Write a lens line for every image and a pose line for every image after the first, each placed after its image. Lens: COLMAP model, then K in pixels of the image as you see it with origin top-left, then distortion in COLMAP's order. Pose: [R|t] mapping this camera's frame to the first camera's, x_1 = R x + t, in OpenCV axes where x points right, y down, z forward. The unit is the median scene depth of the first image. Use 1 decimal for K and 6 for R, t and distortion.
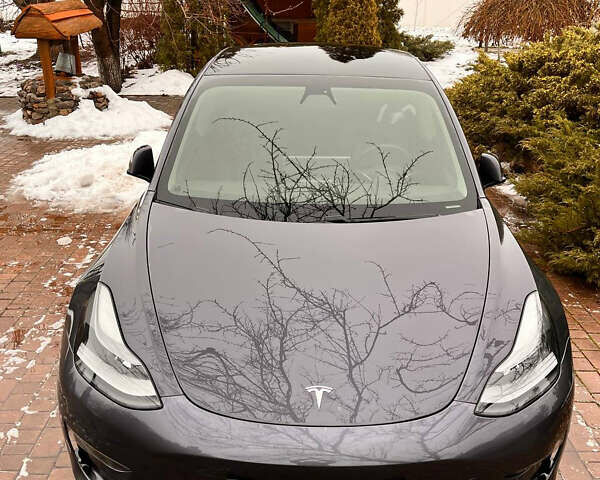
lens RADIAL K [[562.3, 0, 303.5], [0, 562.3, 238.1], [0, 0, 1]] dist [0.024329, 0.000000]
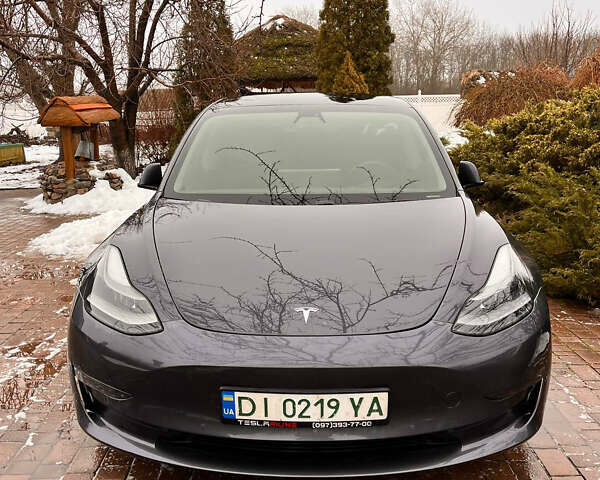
lens RADIAL K [[562.3, 0, 295.6], [0, 562.3, 244.6], [0, 0, 1]] dist [0.024329, 0.000000]
pose [[0.999430, -0.020320, -0.026973, 0.012254], [0.015151, 0.983616, -0.179640, 0.106732], [0.030181, 0.179128, 0.983363, -0.029241]]
